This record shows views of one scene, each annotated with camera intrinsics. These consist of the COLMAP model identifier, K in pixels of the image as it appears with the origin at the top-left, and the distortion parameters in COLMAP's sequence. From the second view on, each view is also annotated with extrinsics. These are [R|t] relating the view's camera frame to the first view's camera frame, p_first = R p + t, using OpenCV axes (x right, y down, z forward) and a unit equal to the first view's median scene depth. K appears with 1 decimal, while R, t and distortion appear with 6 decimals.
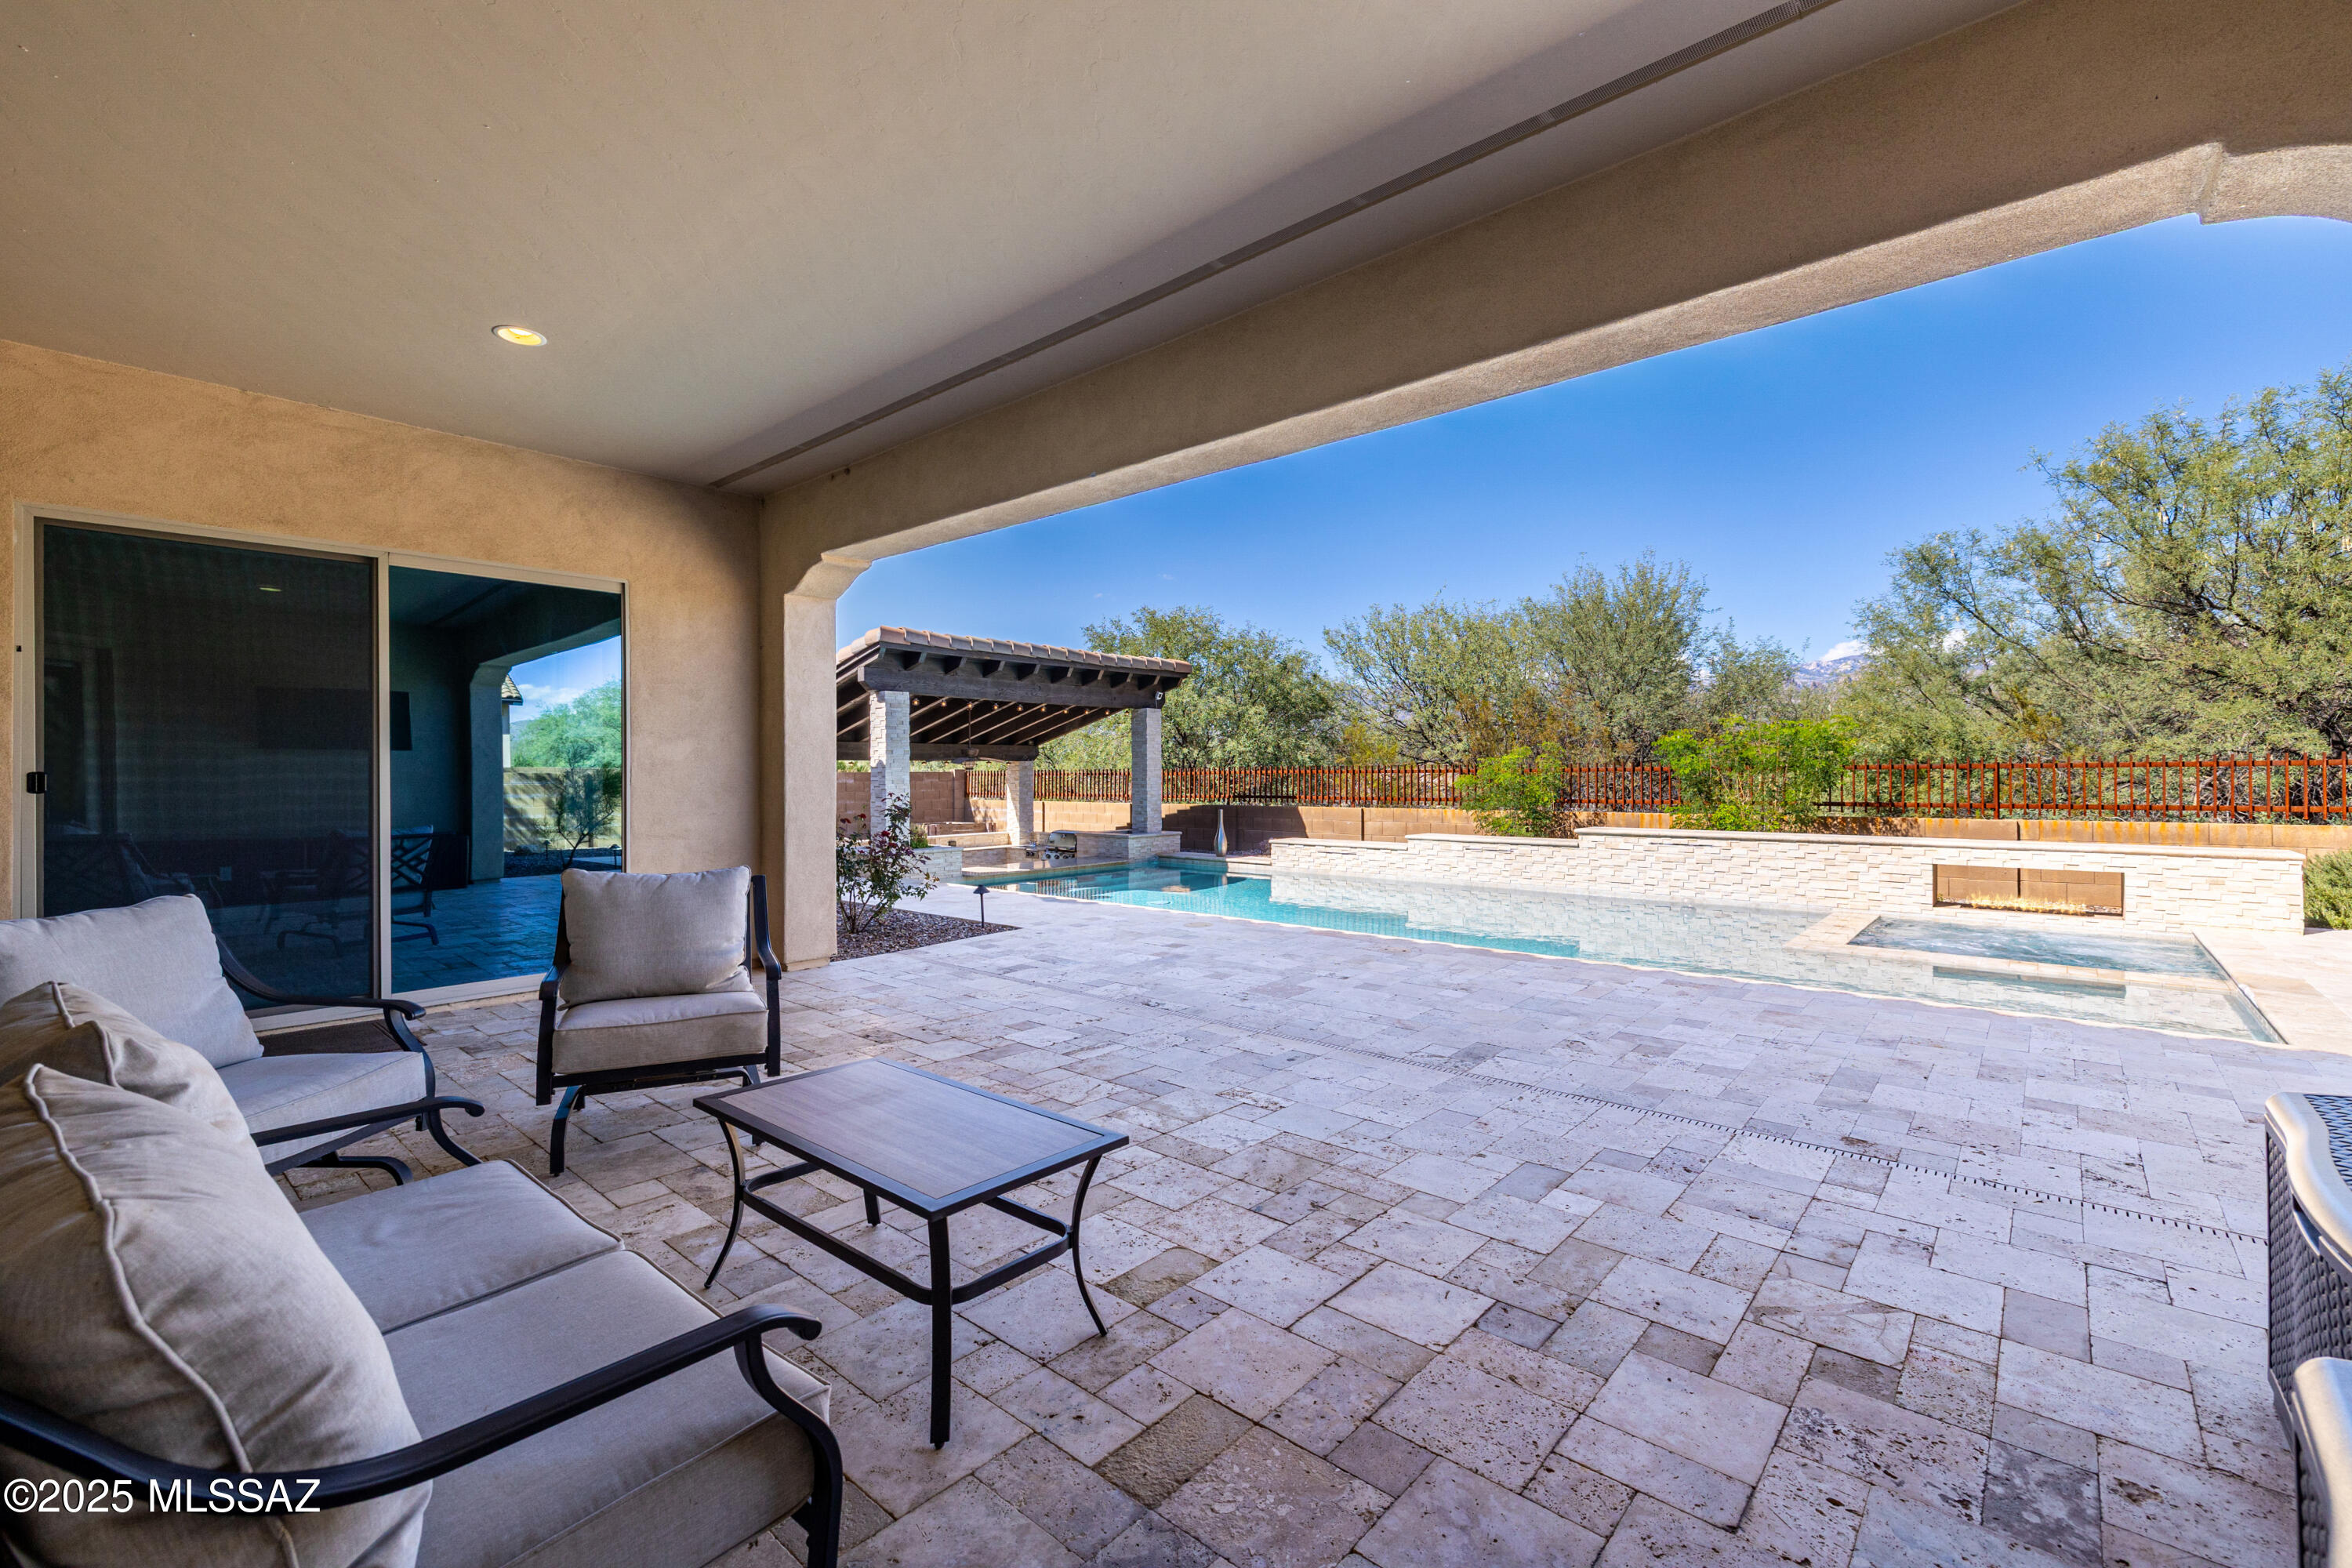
lens RADIAL K [[987.1, 0, 1170.2], [0, 987.1, 769.3], [0, 0, 1]] dist [0.000191, 0.000275]
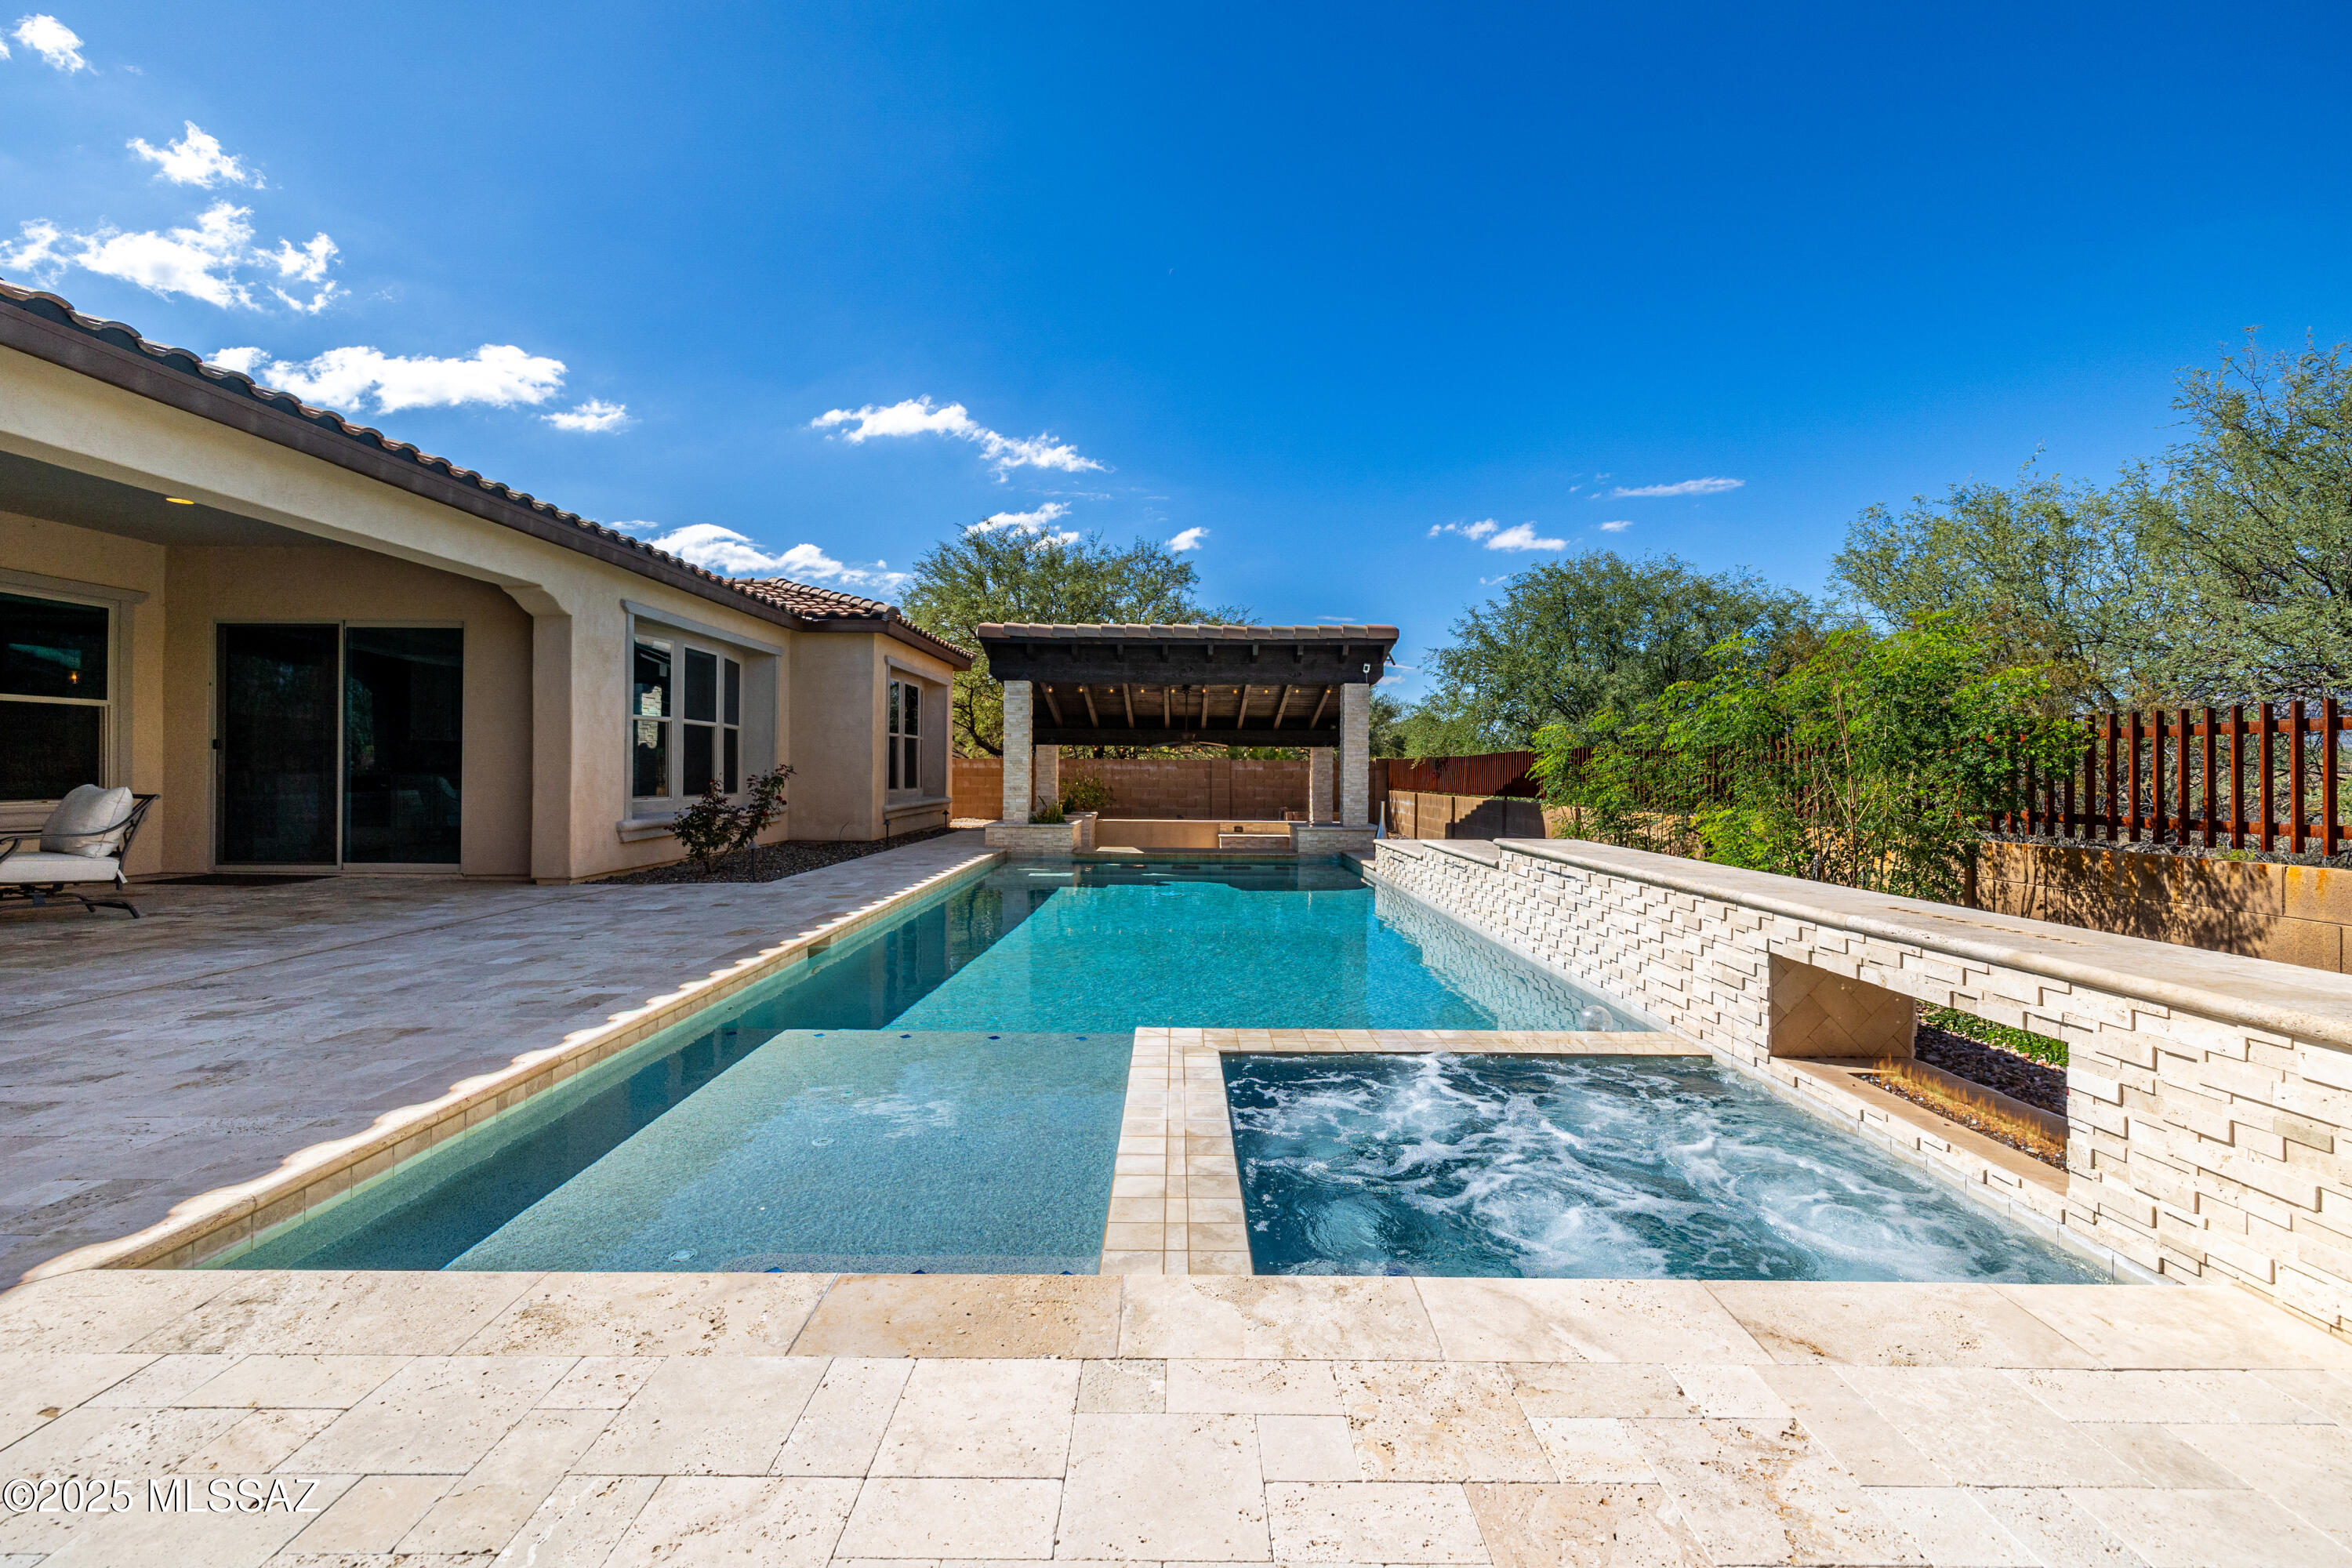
lens RADIAL K [[987.1, 0, 1179.7], [0, 987.1, 783.0], [0, 0, 1]] dist [0.000191, 0.000275]
pose [[0.660456, 0.018396, -0.750639, 0.532655], [-0.008132, 0.999816, 0.017347, 0.012058], [0.750821, -0.005352, 0.660484, 0.315216]]
